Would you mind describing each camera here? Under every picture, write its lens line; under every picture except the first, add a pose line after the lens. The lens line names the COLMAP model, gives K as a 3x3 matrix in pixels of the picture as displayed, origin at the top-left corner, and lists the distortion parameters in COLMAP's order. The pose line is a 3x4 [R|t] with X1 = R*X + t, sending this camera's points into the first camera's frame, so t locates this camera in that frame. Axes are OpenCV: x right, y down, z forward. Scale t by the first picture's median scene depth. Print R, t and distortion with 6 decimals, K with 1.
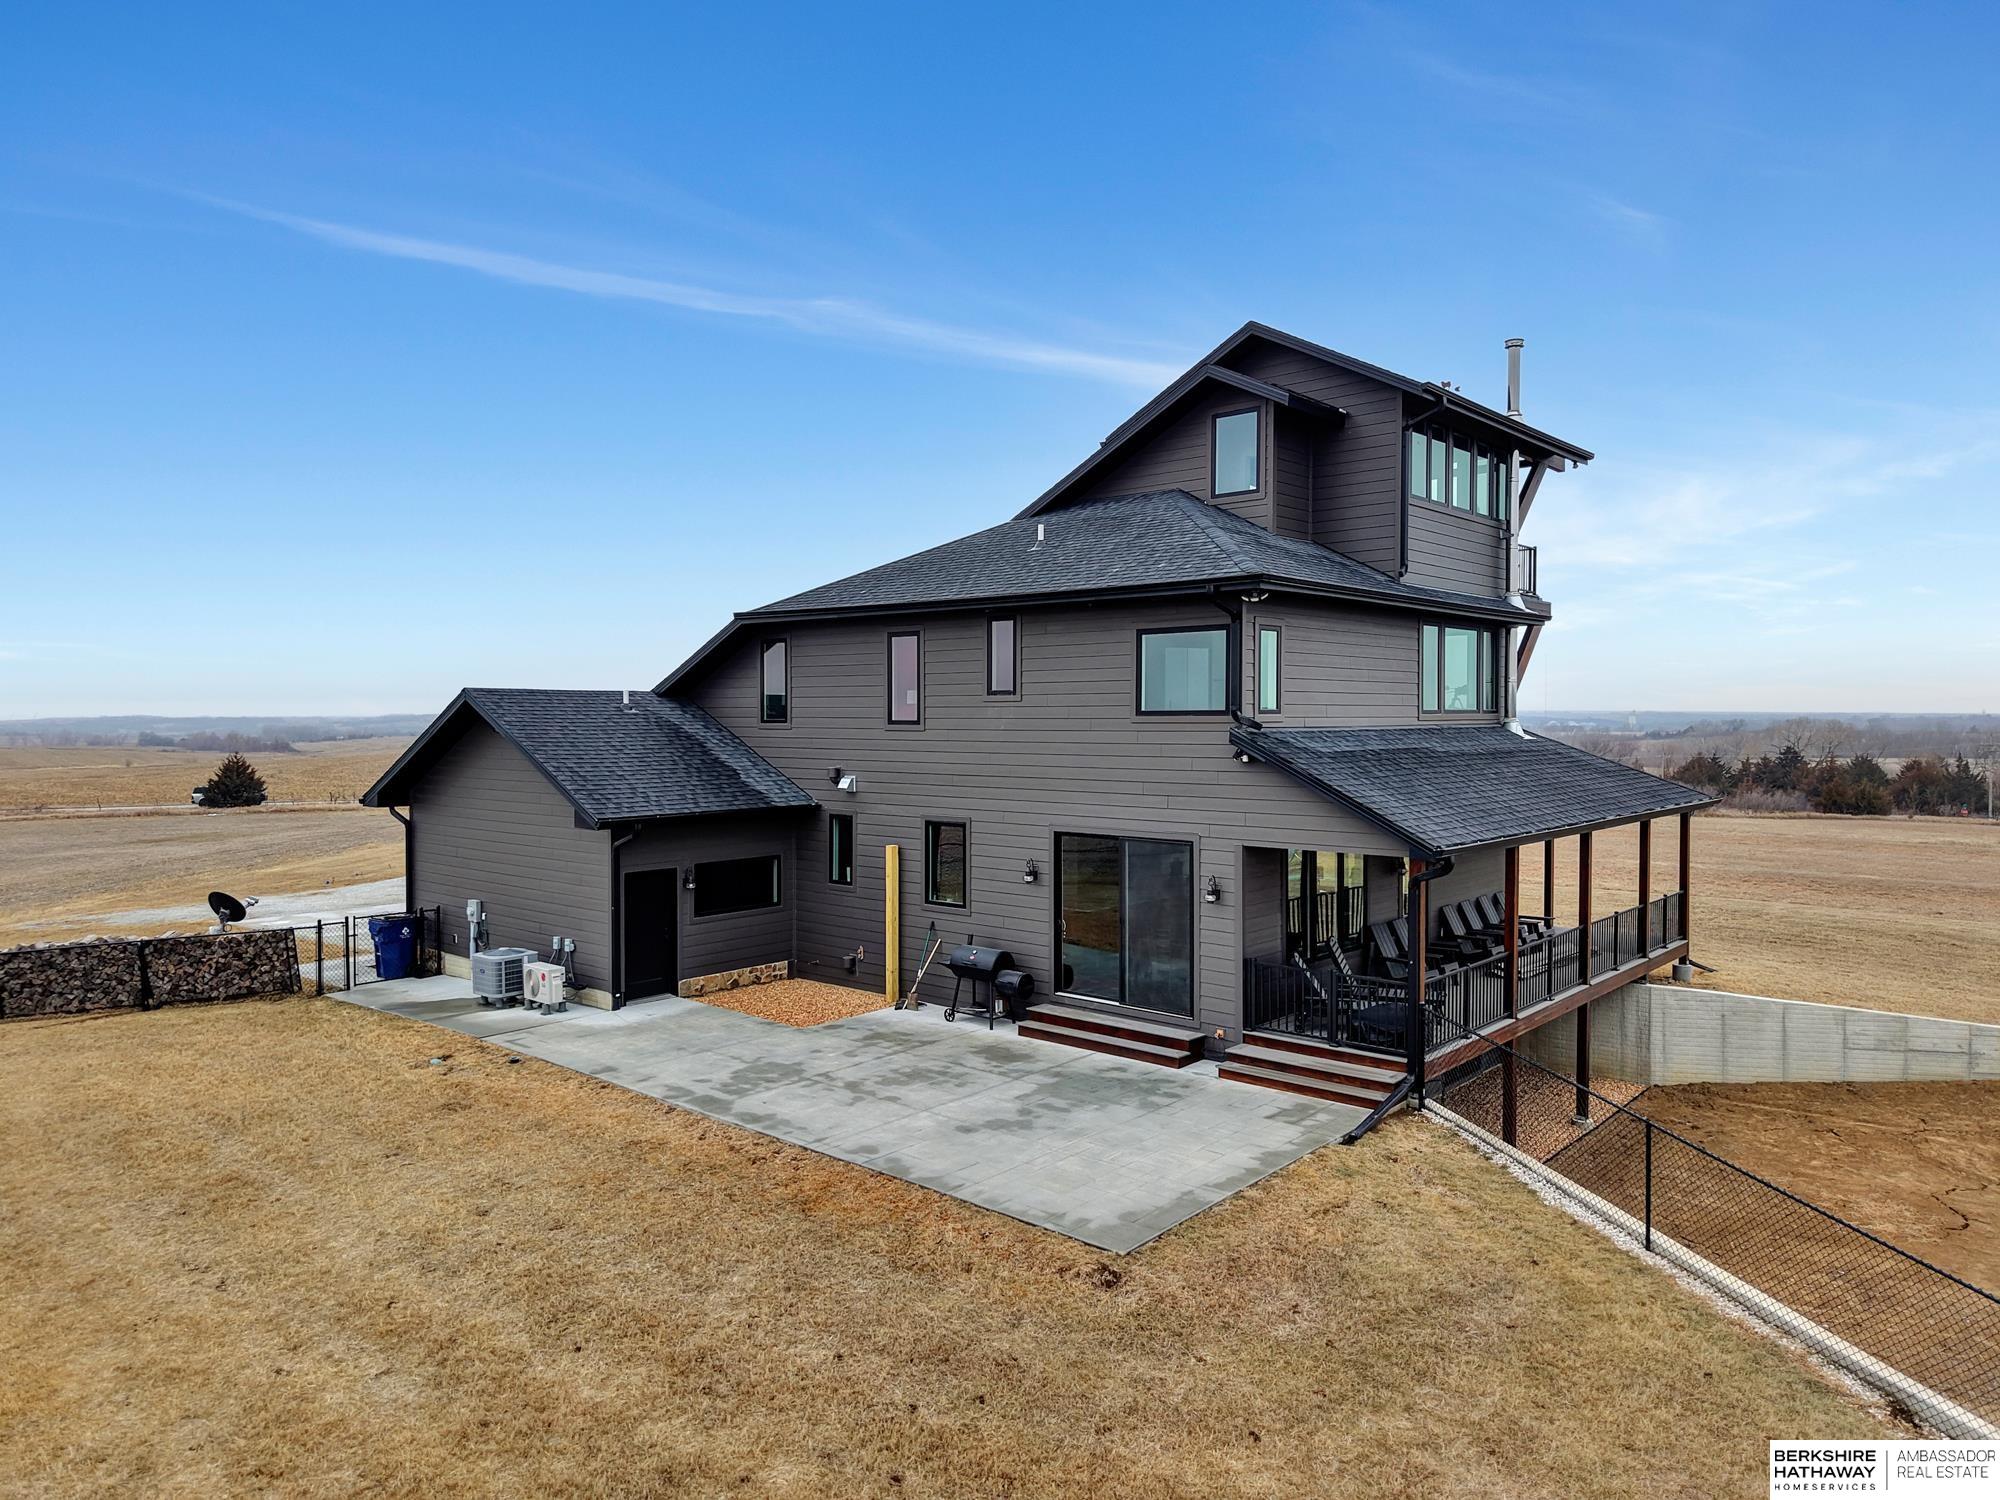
lens RADIAL K [[1342.1, 0, 1019.2], [0, 1342.1, 759.0], [0, 0, 1]] dist [0.009513, -0.027219]
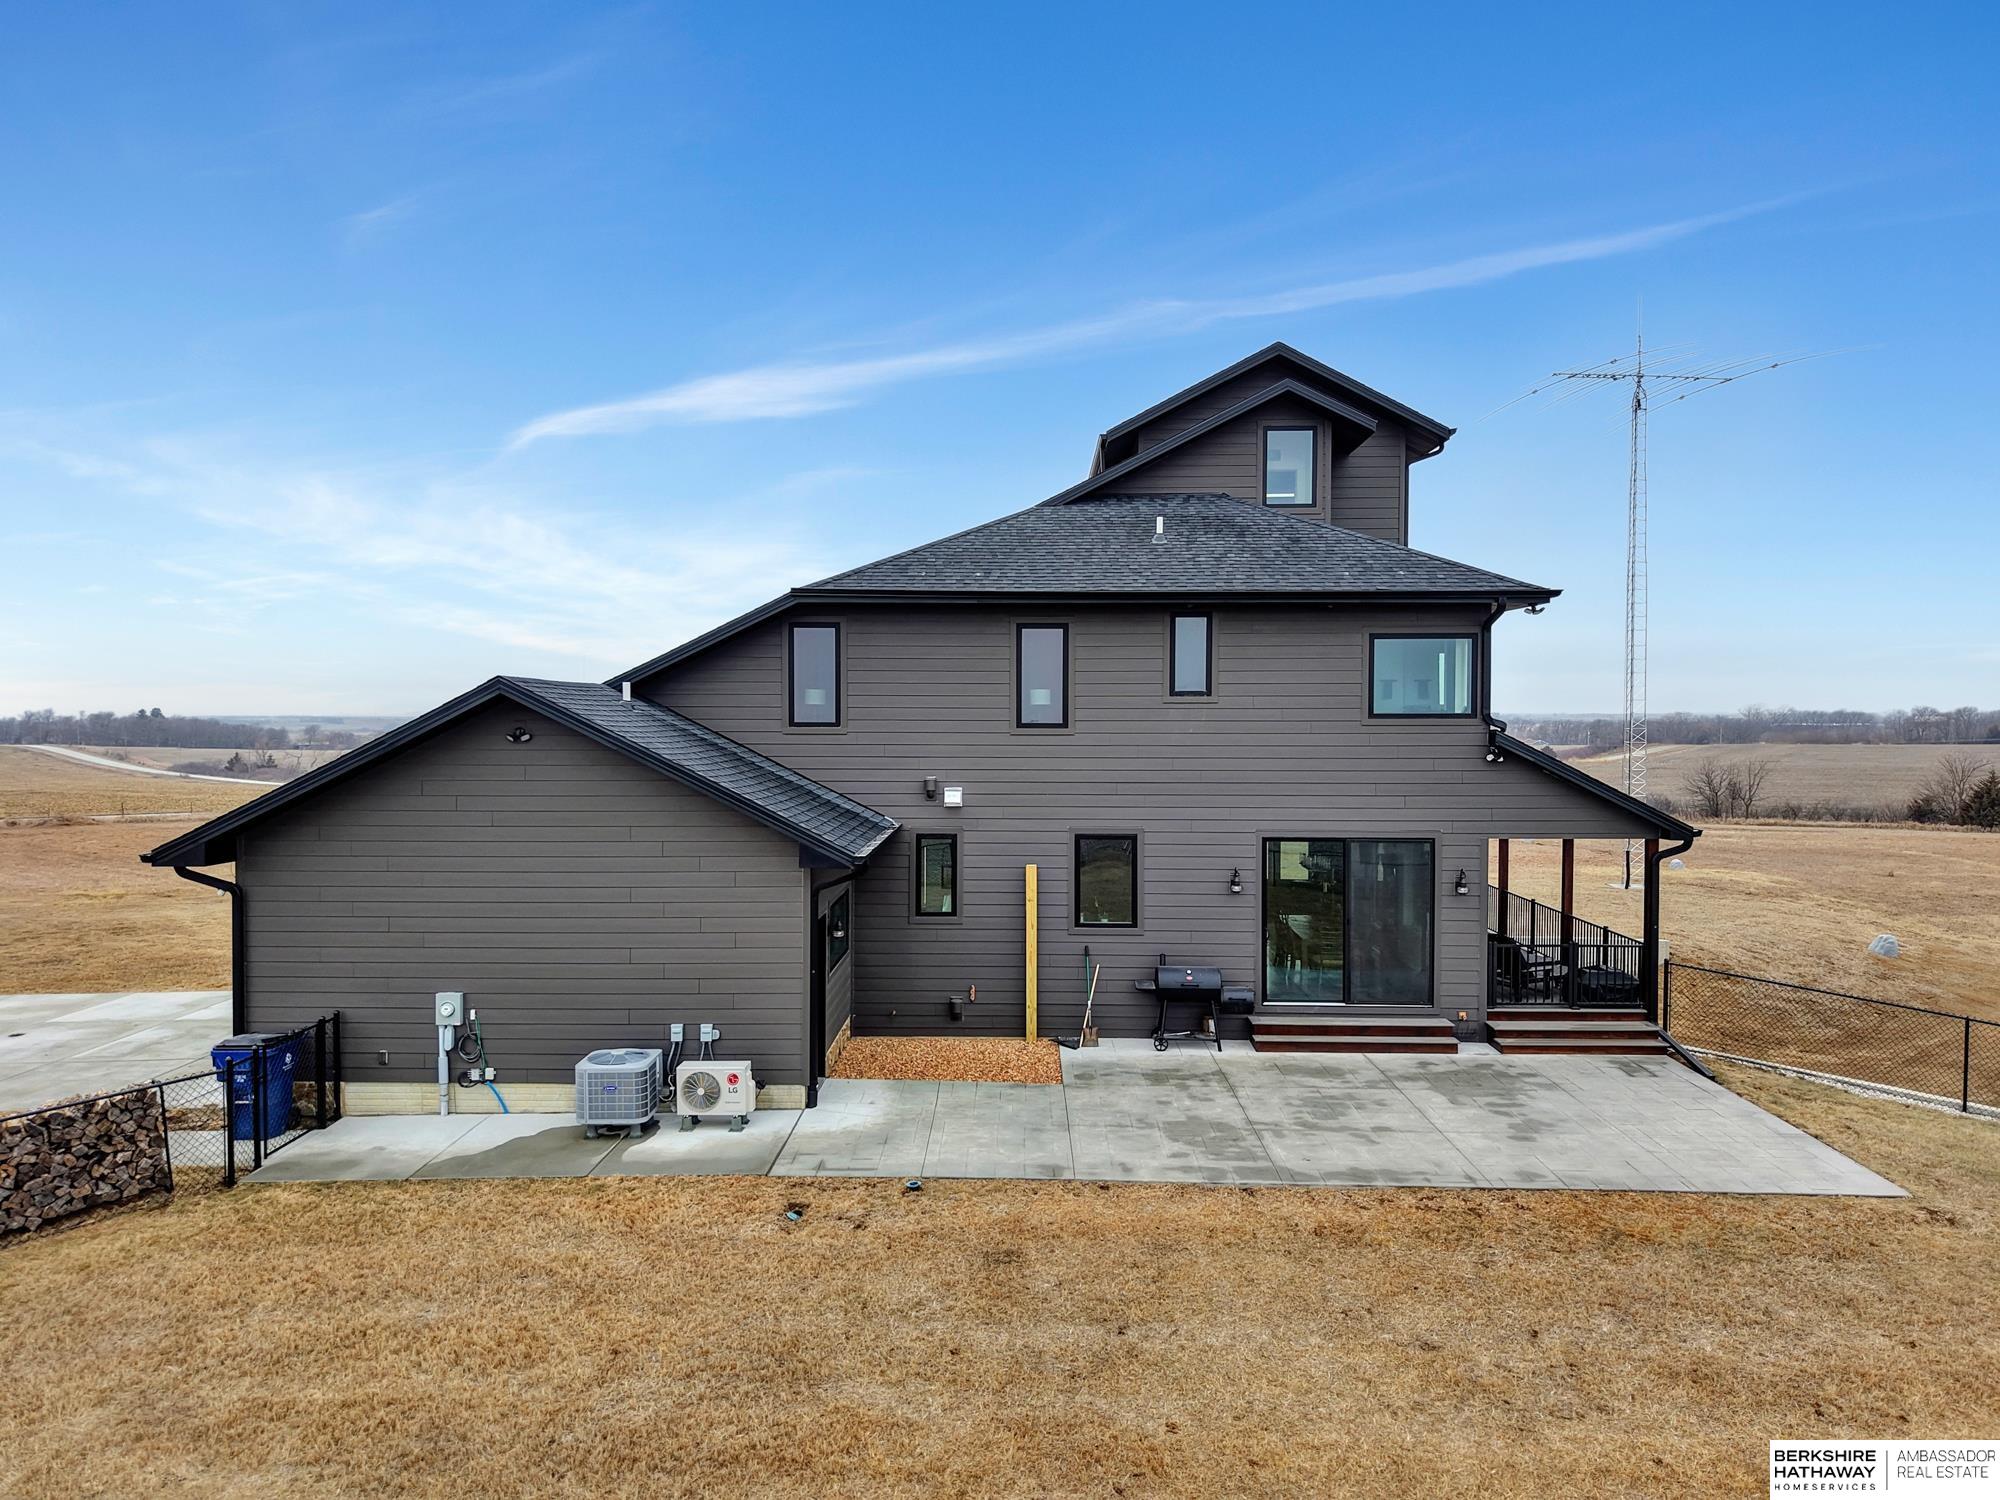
lens RADIAL K [[1342.1, 0, 994.0], [0, 1342.1, 756.8], [0, 0, 1]] dist [0.009513, -0.027219]
pose [[0.771609, -0.017635, 0.635852, -0.696785], [0.020106, 0.999792, 0.003331, -0.010727], [-0.635779, 0.010214, 0.771804, 0.350276]]
